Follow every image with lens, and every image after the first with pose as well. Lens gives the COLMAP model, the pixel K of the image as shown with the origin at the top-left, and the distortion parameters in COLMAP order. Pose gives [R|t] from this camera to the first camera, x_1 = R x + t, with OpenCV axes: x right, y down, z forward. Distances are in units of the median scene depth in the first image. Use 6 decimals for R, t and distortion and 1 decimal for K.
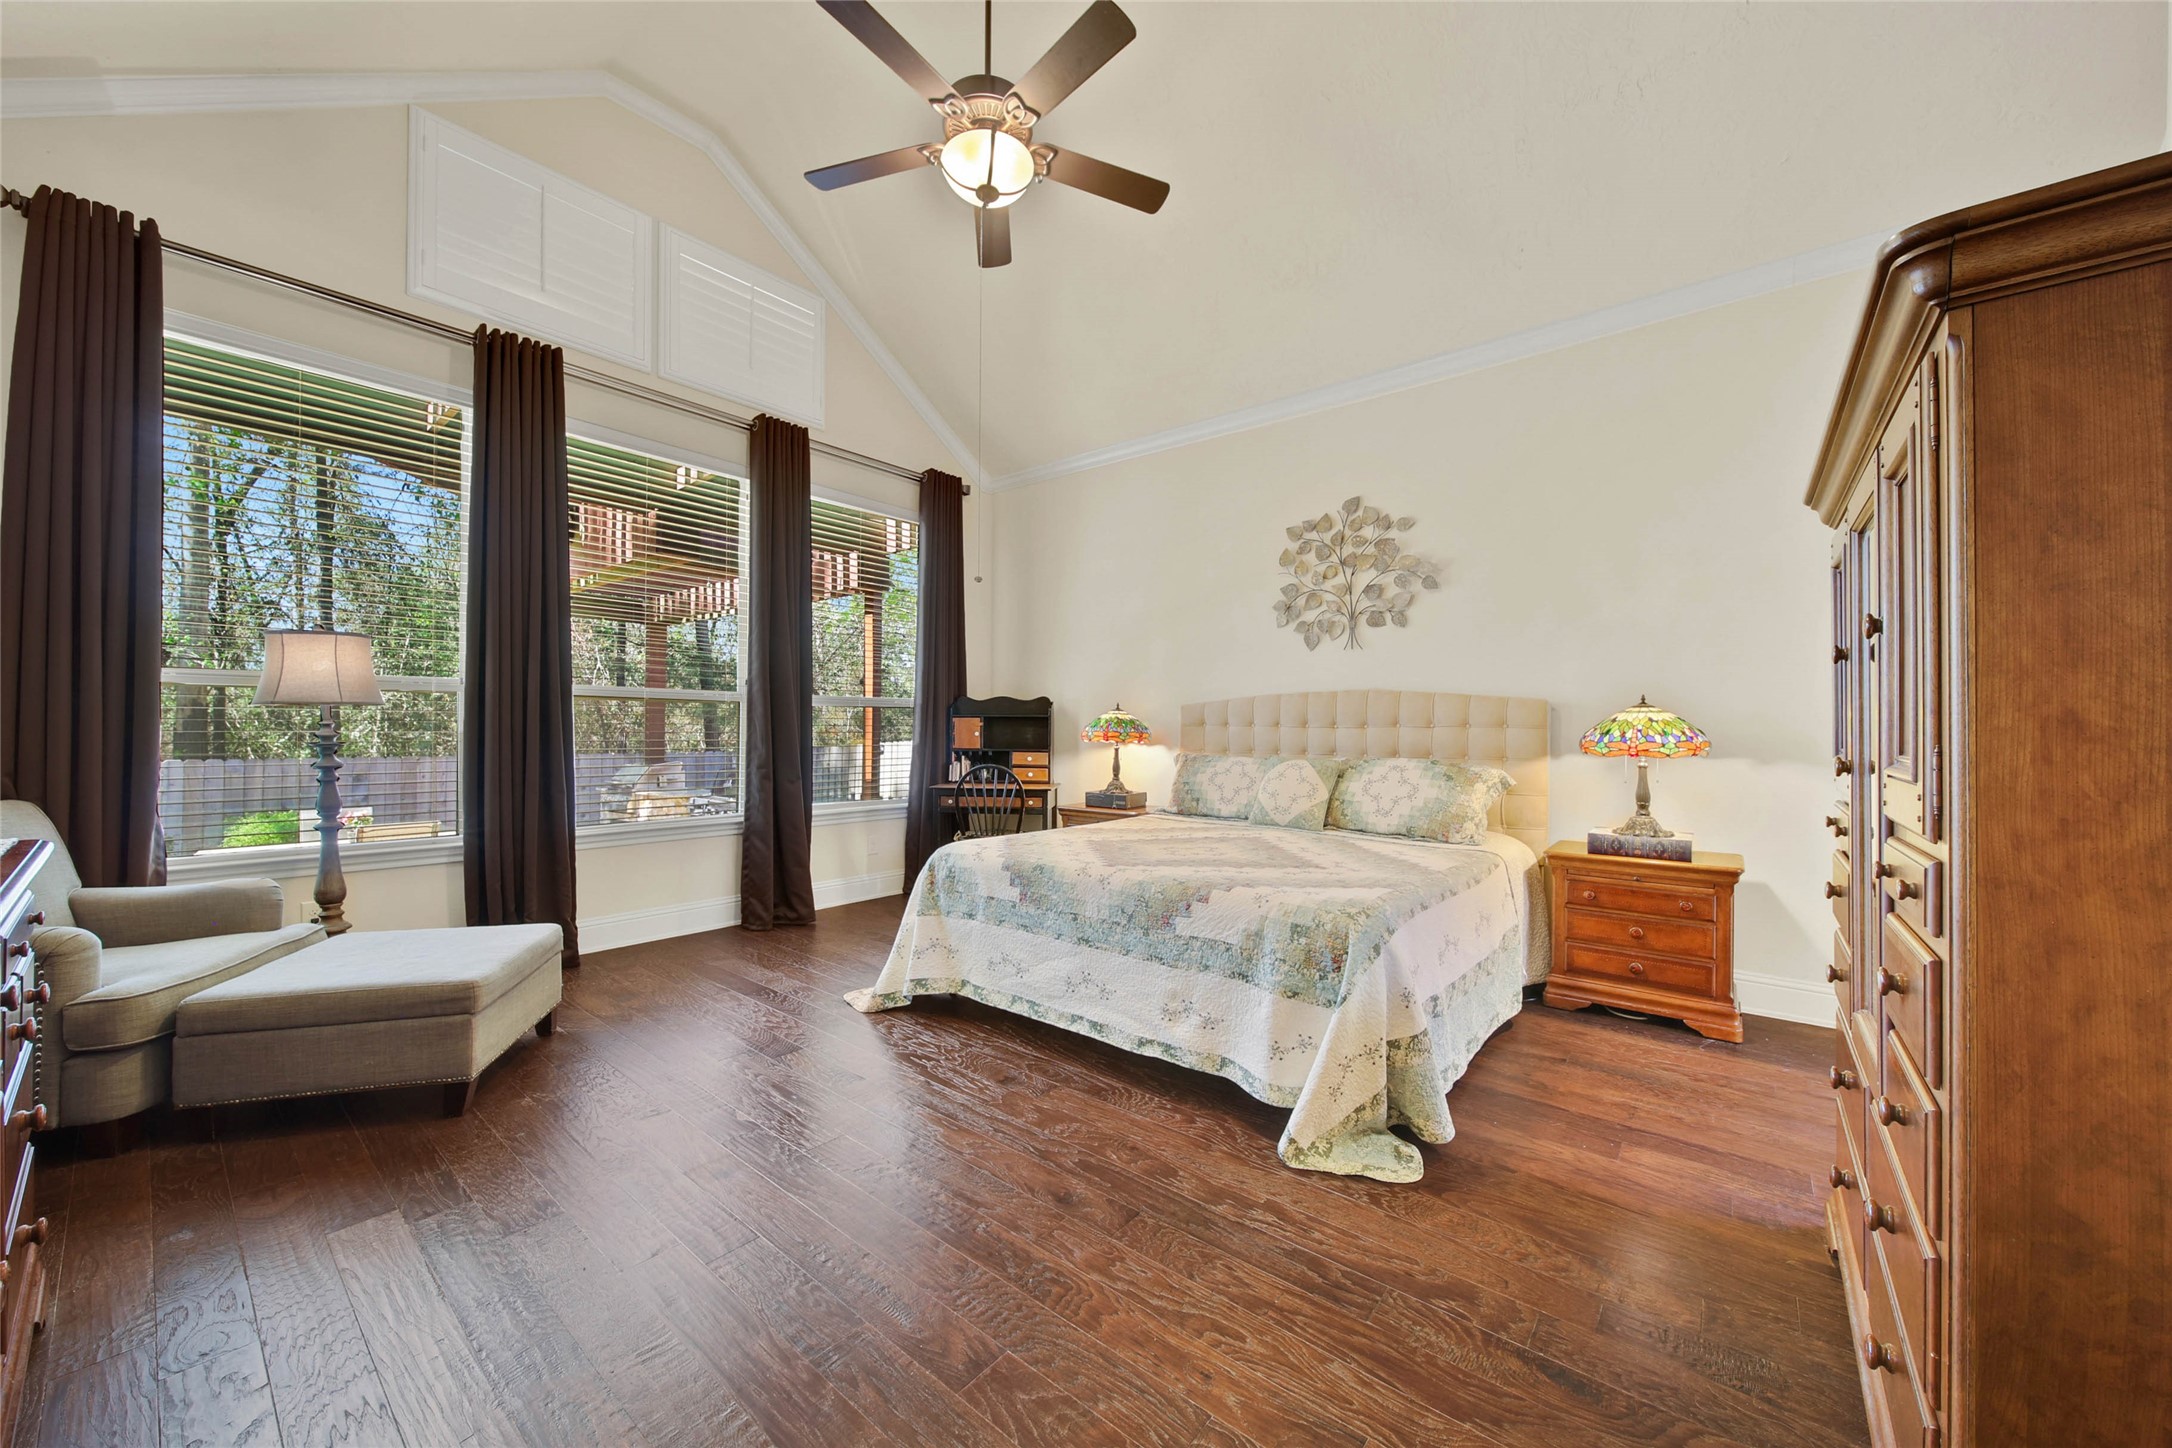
lens RADIAL K [[789.2, 0, 1094.2], [0, 789.2, 722.5], [0, 0, 1]] dist [0.000338, 0.000083]
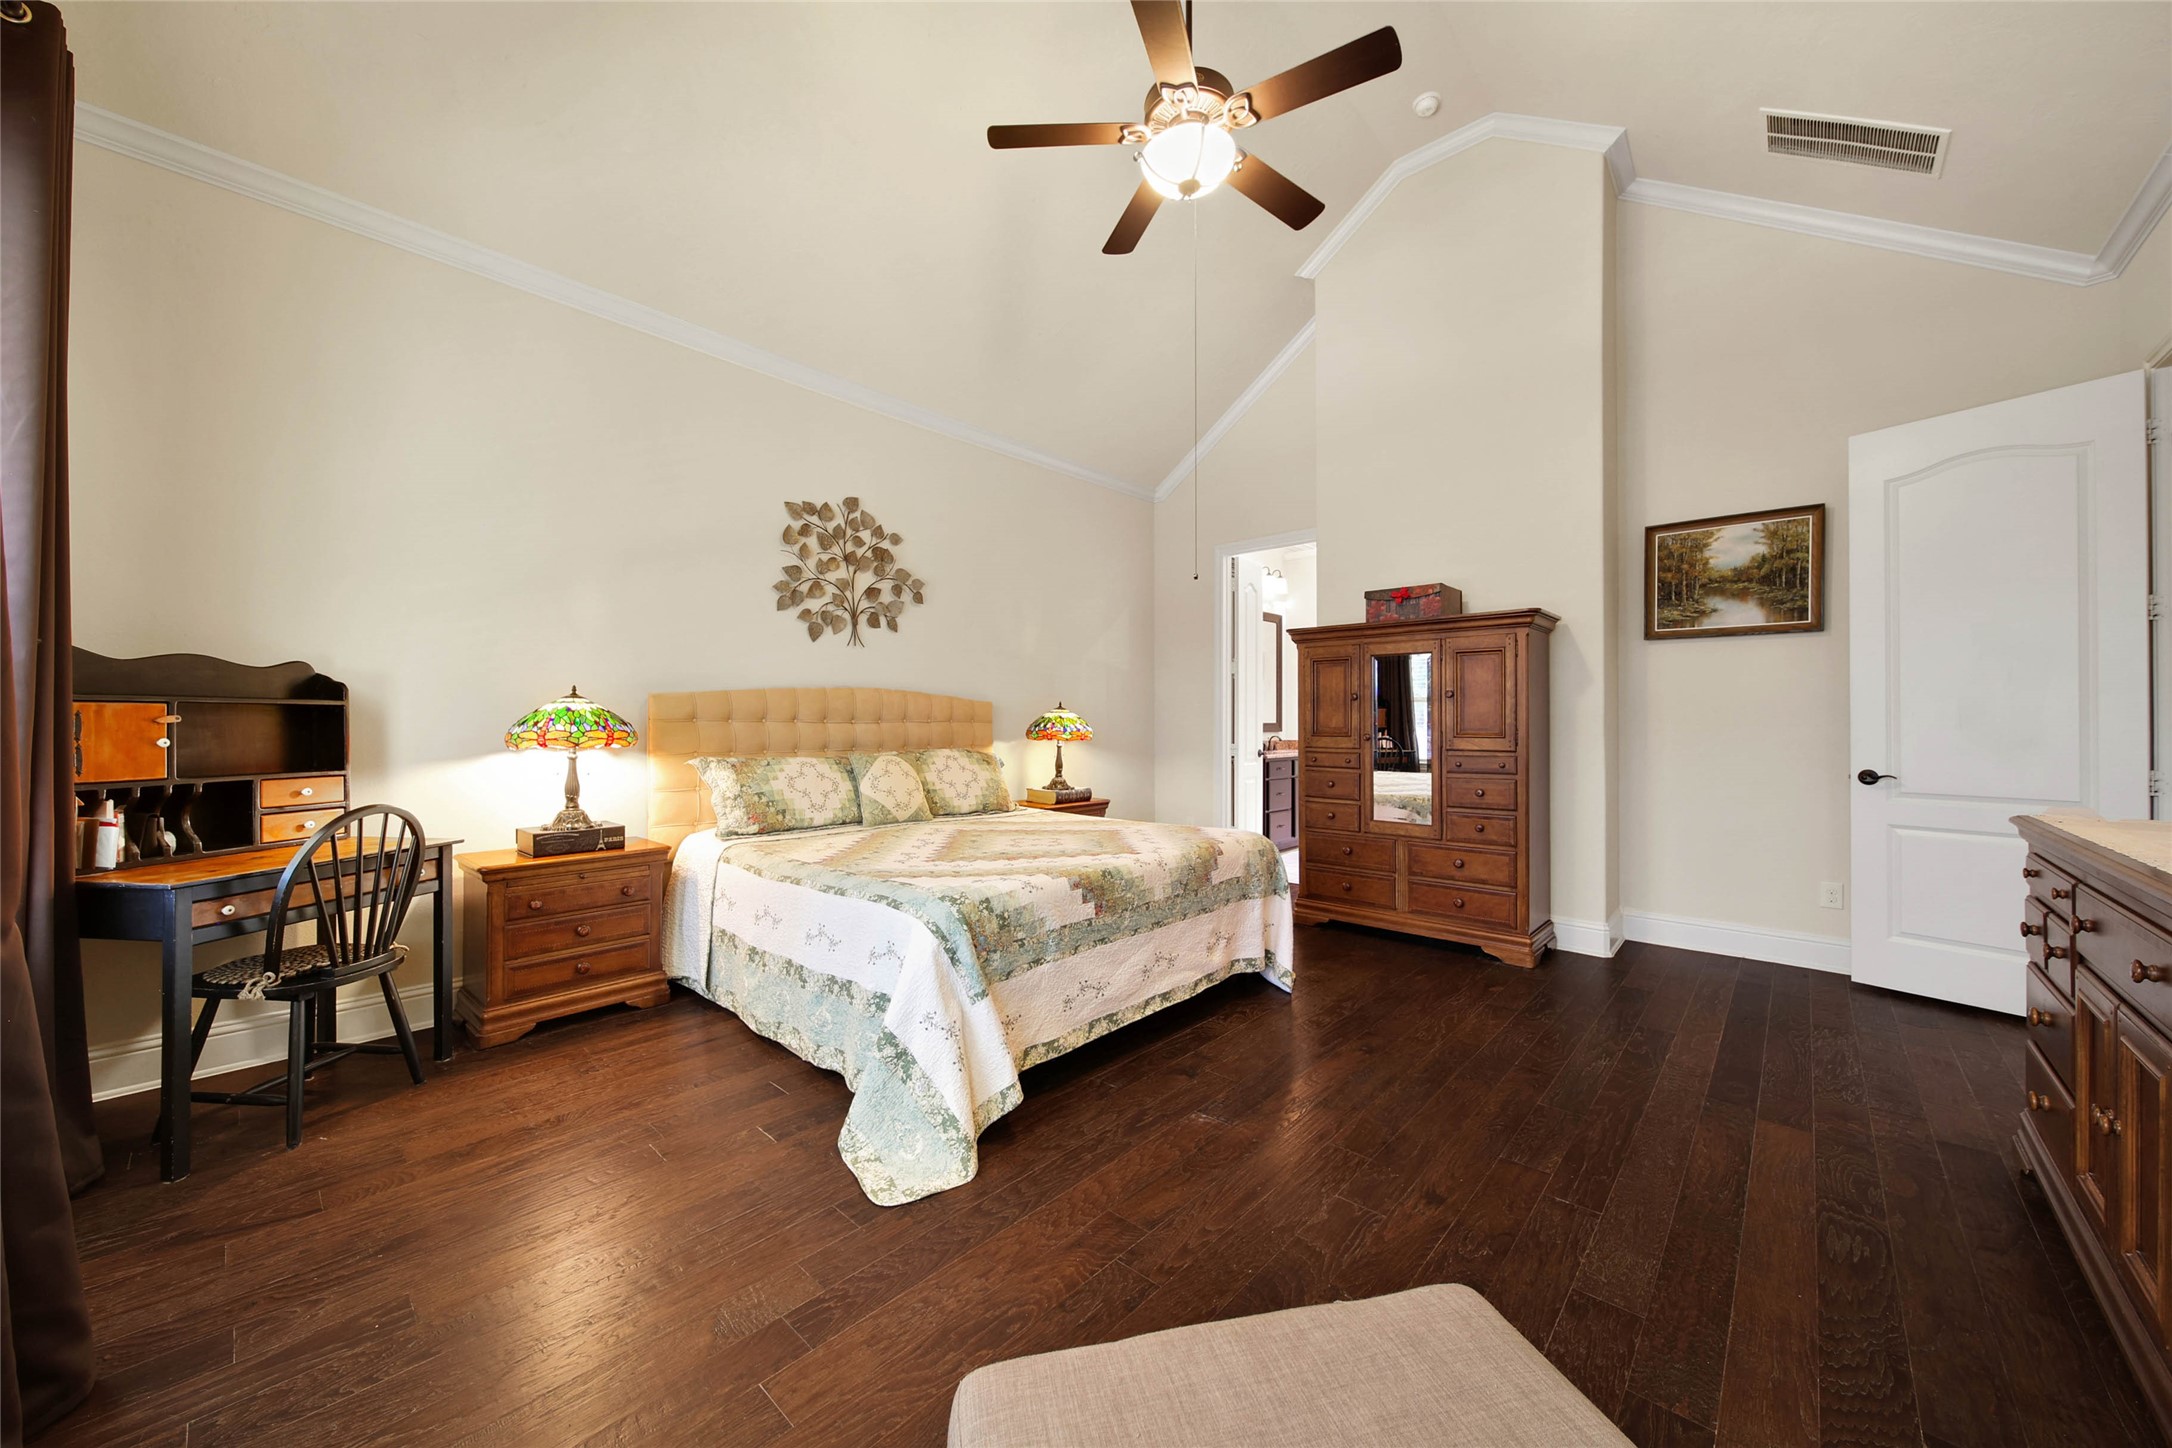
lens RADIAL K [[789.2, 0, 1094.8], [0, 789.2, 717.3], [0, 0, 1]] dist [0.000338, 0.000083]
pose [[0.048454, 0.001818, 0.998824, -0.680574], [-0.005083, 0.999986, -0.001574, -0.000964], [-0.998812, -0.005001, 0.048462, 0.646549]]
